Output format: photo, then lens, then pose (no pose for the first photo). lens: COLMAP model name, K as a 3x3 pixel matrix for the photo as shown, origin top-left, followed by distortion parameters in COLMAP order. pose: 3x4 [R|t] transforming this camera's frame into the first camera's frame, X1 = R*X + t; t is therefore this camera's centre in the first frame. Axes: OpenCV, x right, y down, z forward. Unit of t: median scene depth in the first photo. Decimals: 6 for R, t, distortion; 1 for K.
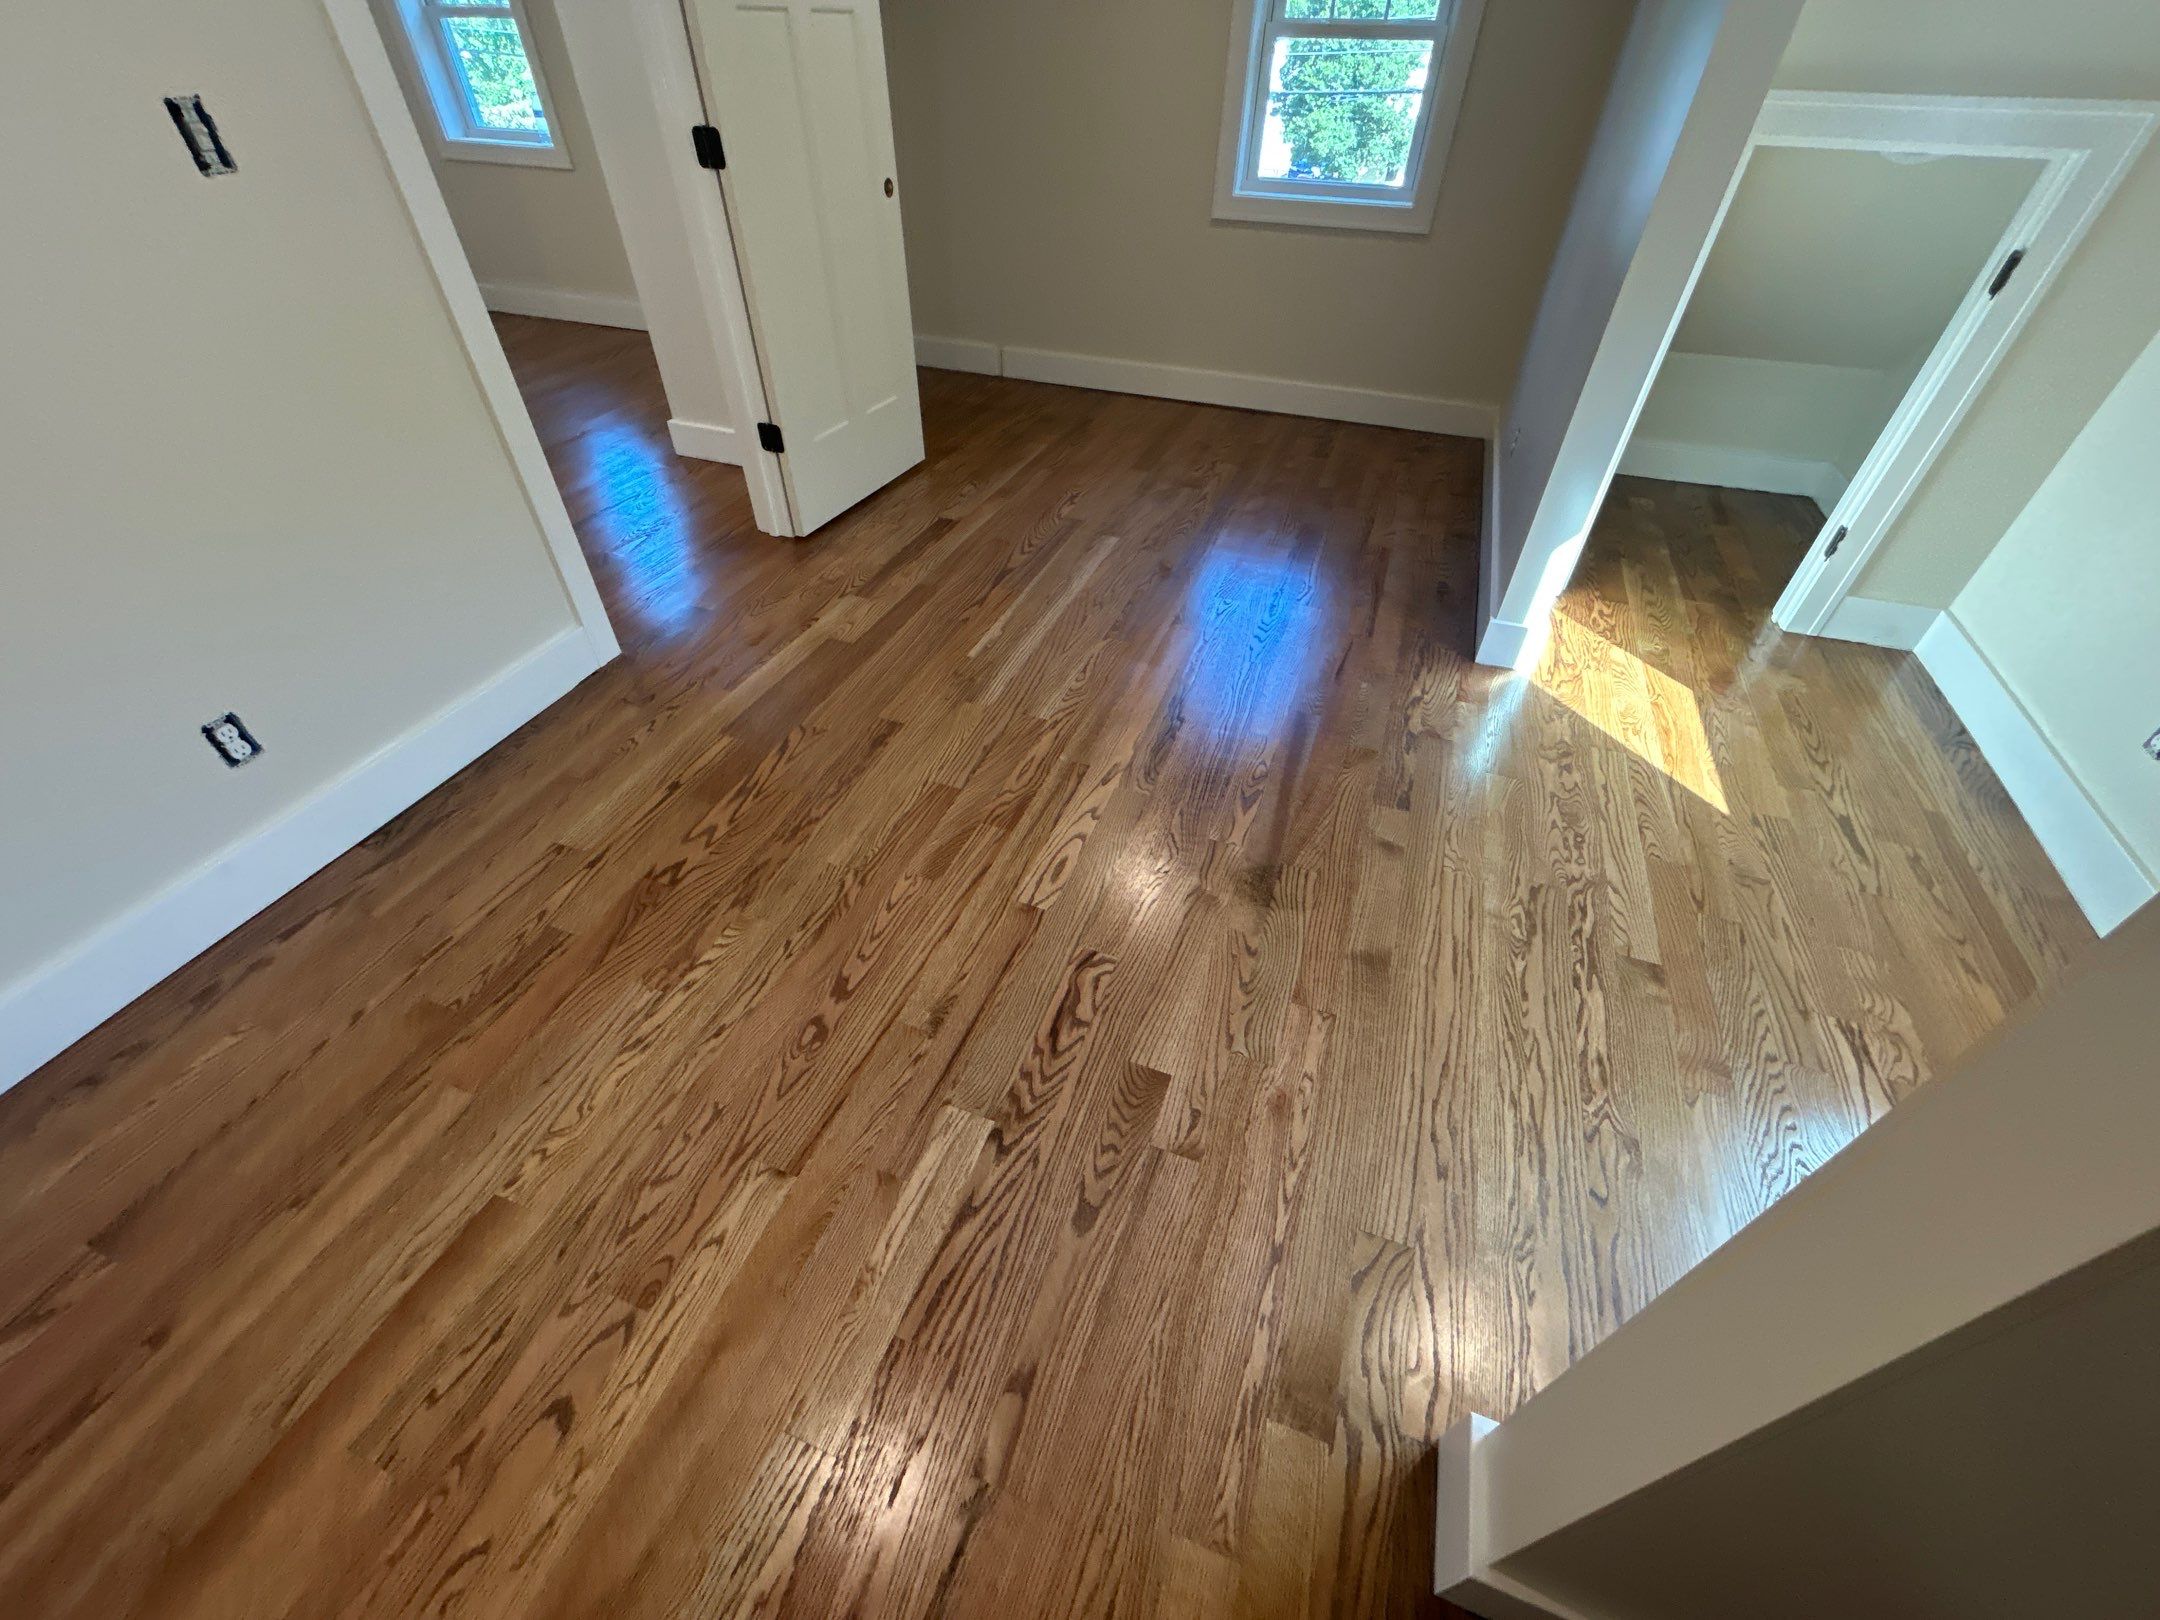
lens RADIAL K [[869.4, 0, 1074.8], [0, 869.4, 810.3], [0, 0, 1]] dist [-0.002707, 0.000814]
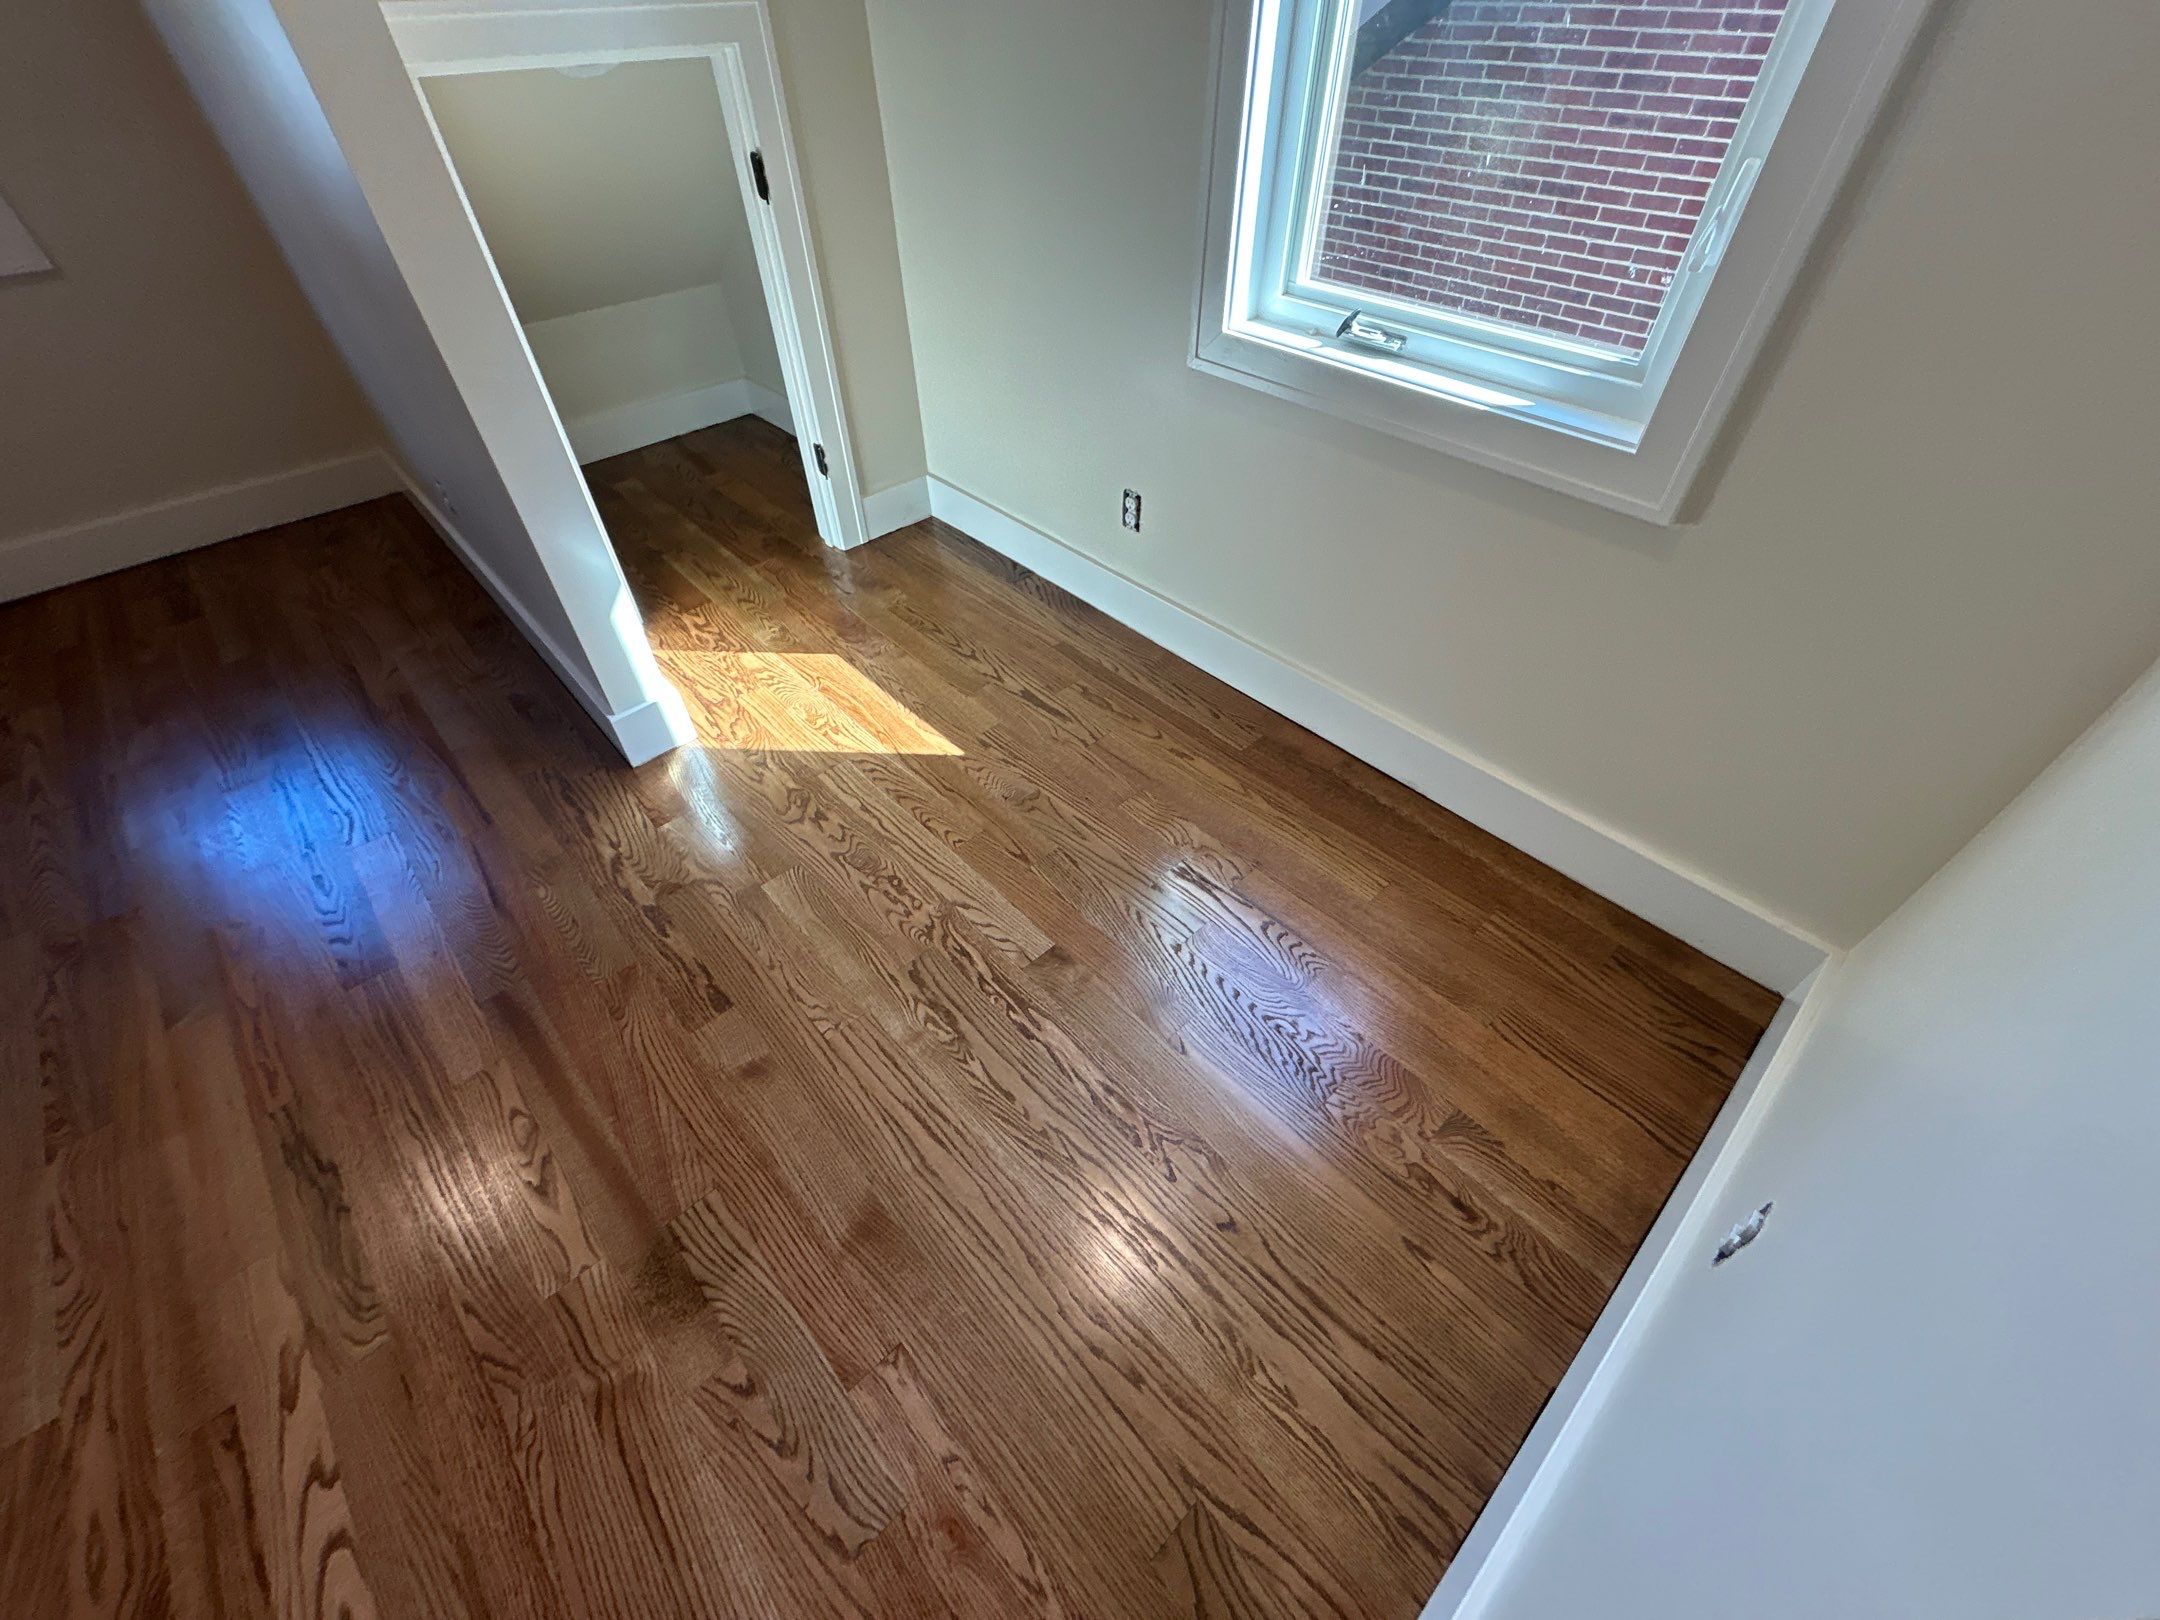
lens RADIAL K [[869.4, 0, 1080.1], [0, 869.4, 810.8], [0, 0, 1]] dist [-0.002707, 0.000814]
pose [[0.453408, -0.638290, 0.622098, 0.148570], [0.606900, 0.732257, 0.308985, -0.161841], [-0.652758, 0.237455, 0.719390, 0.205929]]
